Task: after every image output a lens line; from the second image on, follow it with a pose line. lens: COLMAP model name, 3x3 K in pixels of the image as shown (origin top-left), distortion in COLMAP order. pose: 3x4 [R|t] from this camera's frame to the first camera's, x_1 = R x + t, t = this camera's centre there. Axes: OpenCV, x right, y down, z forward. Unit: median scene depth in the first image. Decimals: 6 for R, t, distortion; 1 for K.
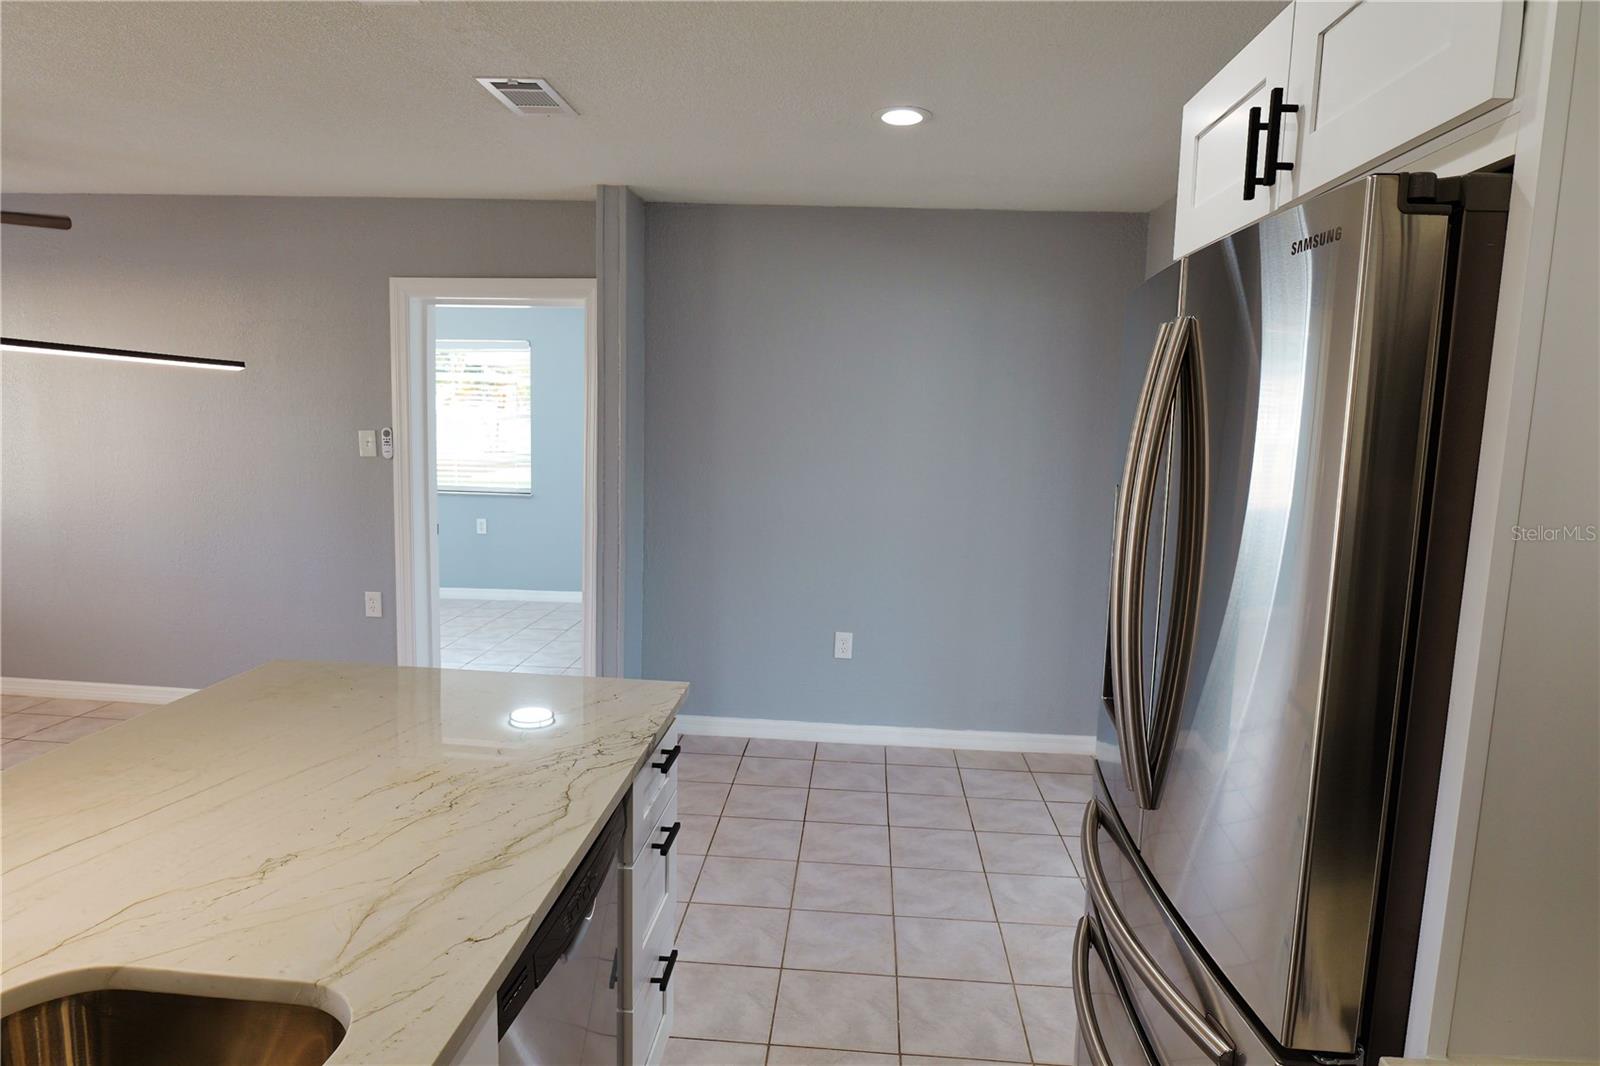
lens RADIAL K [[929.1, 0, 802.3], [0, 929.1, 536.3], [0, 0, 1]] dist [-0.028588, 0.015854]
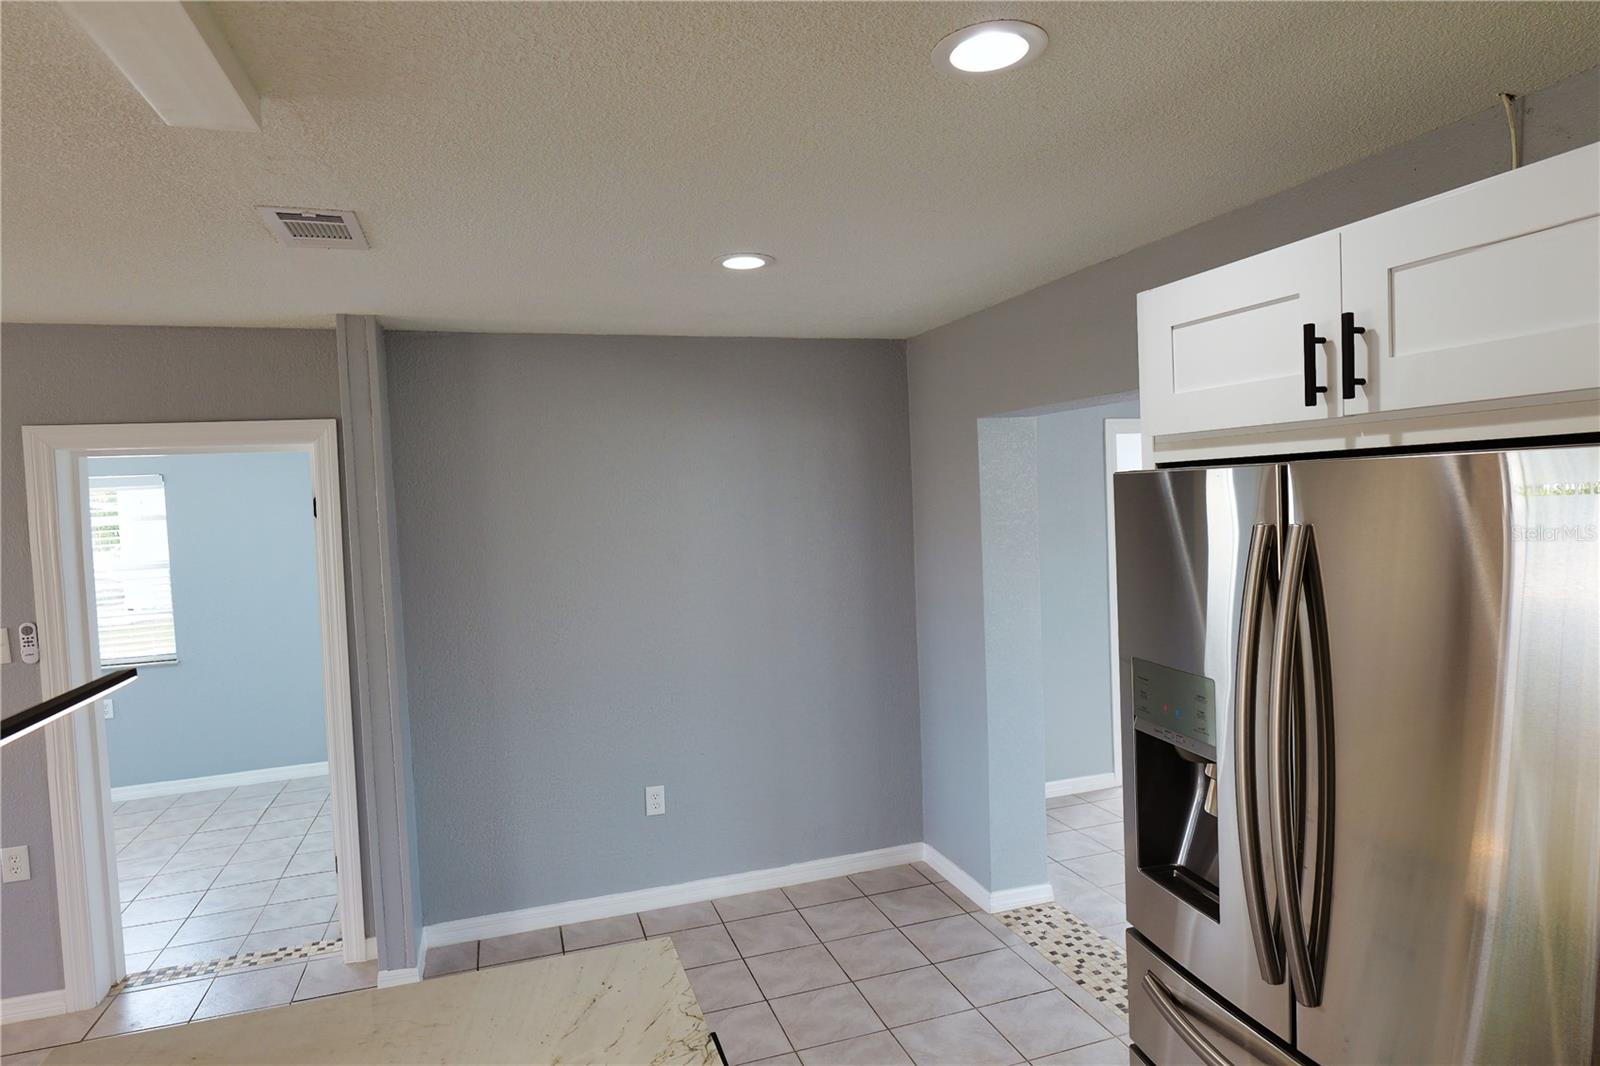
lens RADIAL K [[929.1, 0, 800.2], [0, 929.1, 537.5], [0, 0, 1]] dist [-0.028588, 0.015854]
pose [[0.921728, -0.085680, 0.378255, -0.150761], [0.117626, 0.991113, -0.062130, -0.067710], [-0.369570, 0.101759, 0.923614, 0.076033]]
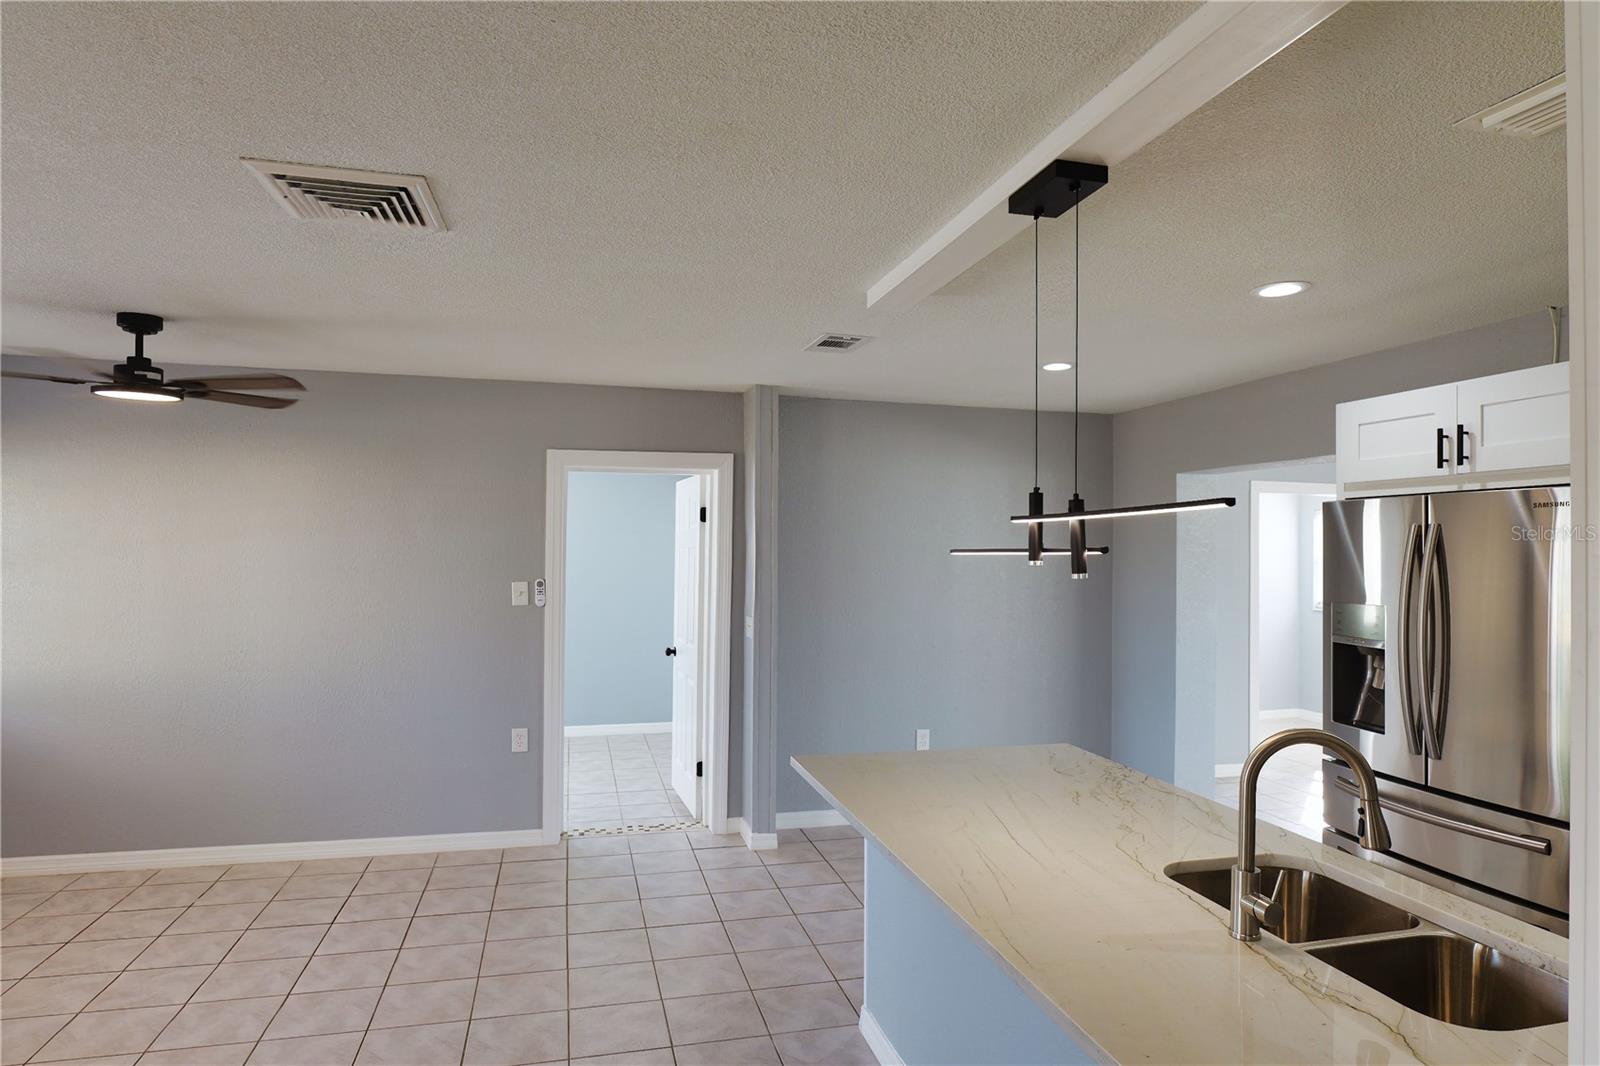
lens RADIAL K [[929.1, 0, 804.3], [0, 929.1, 542.6], [0, 0, 1]] dist [-0.028588, 0.015854]
pose [[0.949325, -0.019949, 0.313663, -0.508311], [0.060339, 0.990987, -0.119595, -0.007023], [-0.308450, 0.132461, 0.941973, -0.175222]]
